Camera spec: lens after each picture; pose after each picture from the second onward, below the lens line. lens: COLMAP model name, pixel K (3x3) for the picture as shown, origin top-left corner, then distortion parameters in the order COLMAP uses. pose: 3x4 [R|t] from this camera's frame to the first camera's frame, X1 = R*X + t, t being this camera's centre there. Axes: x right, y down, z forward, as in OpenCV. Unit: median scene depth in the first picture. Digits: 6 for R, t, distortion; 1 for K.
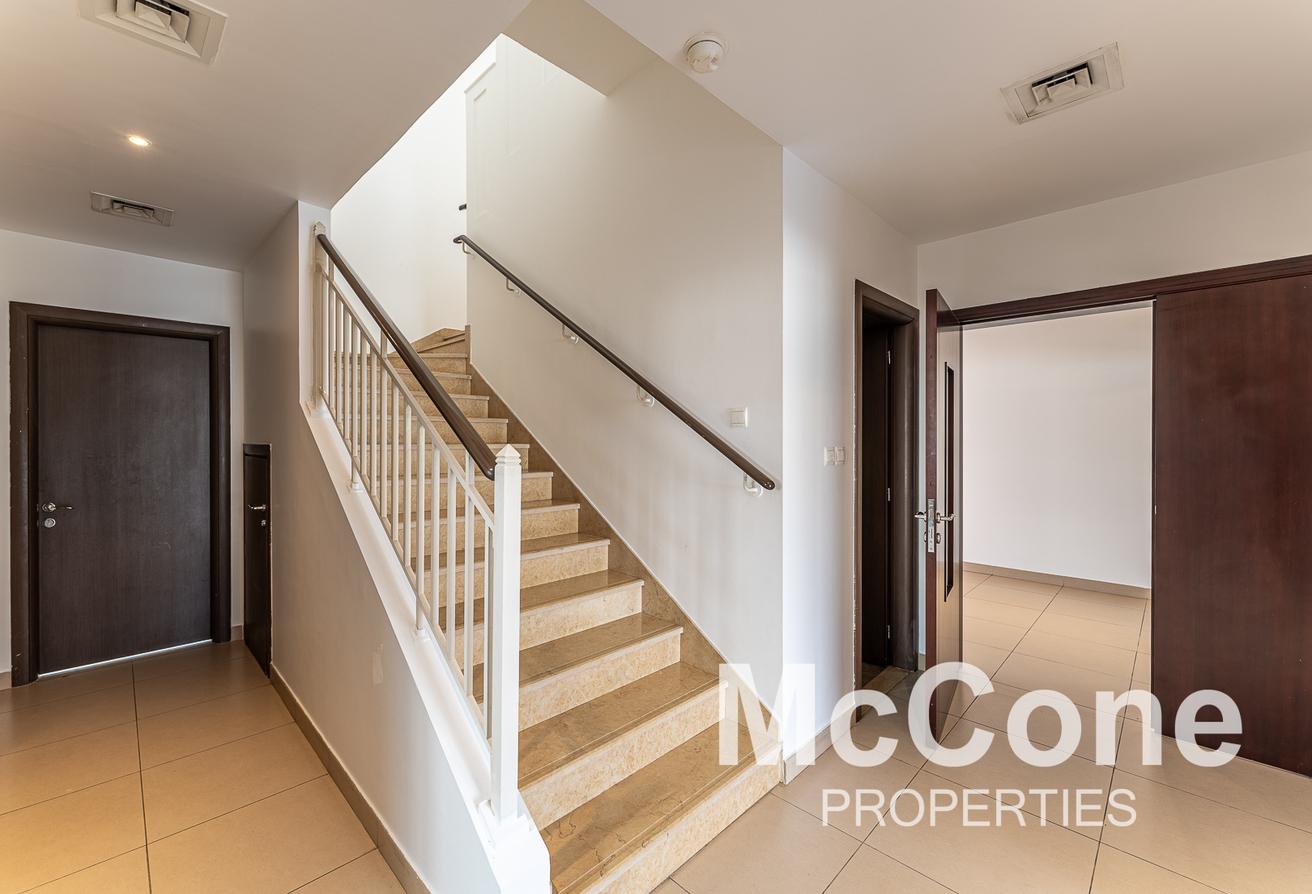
lens RADIAL K [[532.3, 0, 656.7], [0, 532.3, 438.9], [0, 0, 1]] dist [-0.000036, -0.000871]
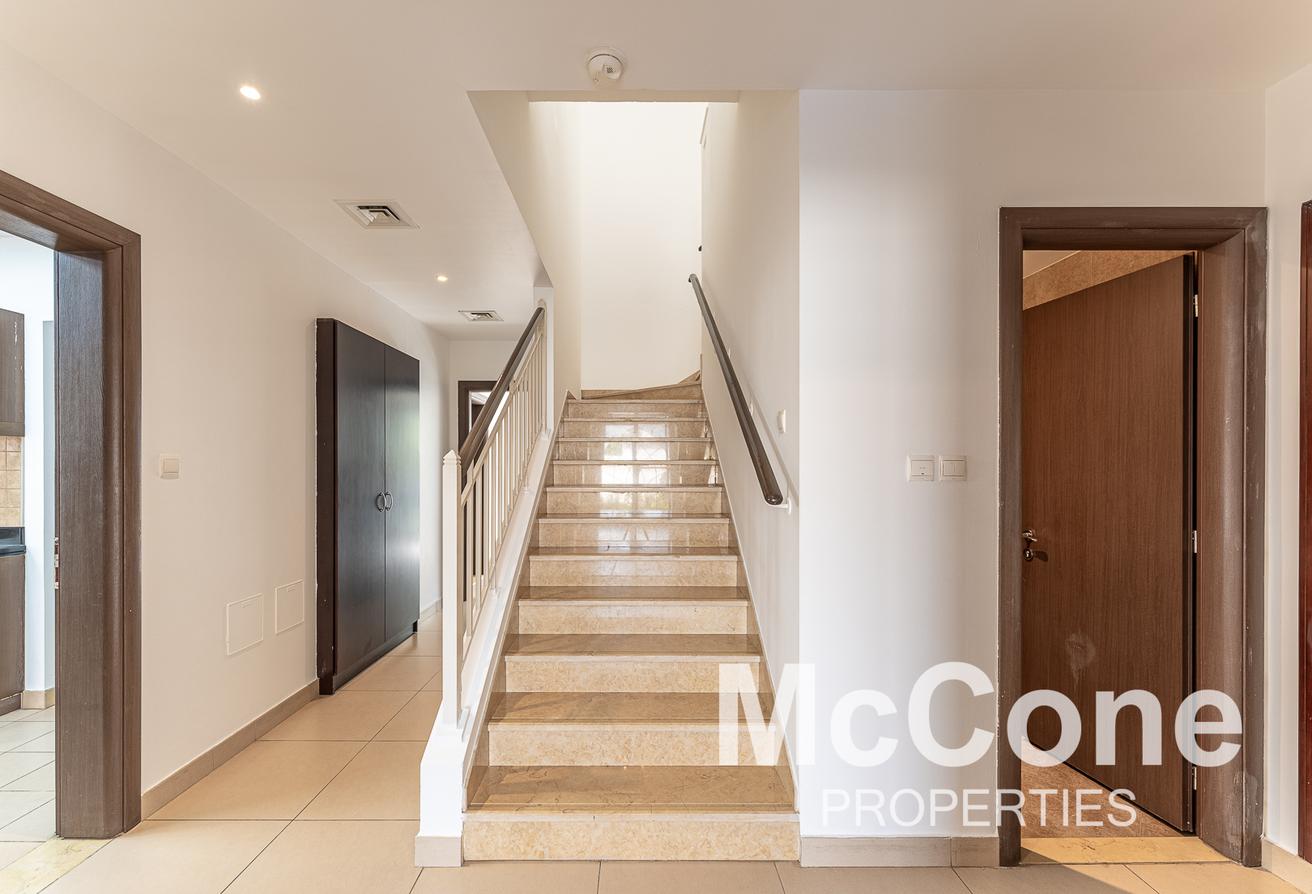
lens RADIAL K [[532.3, 0, 619.8], [0, 532.3, 463.1], [0, 0, 1]] dist [-0.000036, -0.000871]
pose [[0.706755, -0.002073, -0.707455, 0.641003], [-0.002334, 0.999983, -0.005263, 0.035910], [0.707454, 0.005371, 0.706739, 0.226478]]
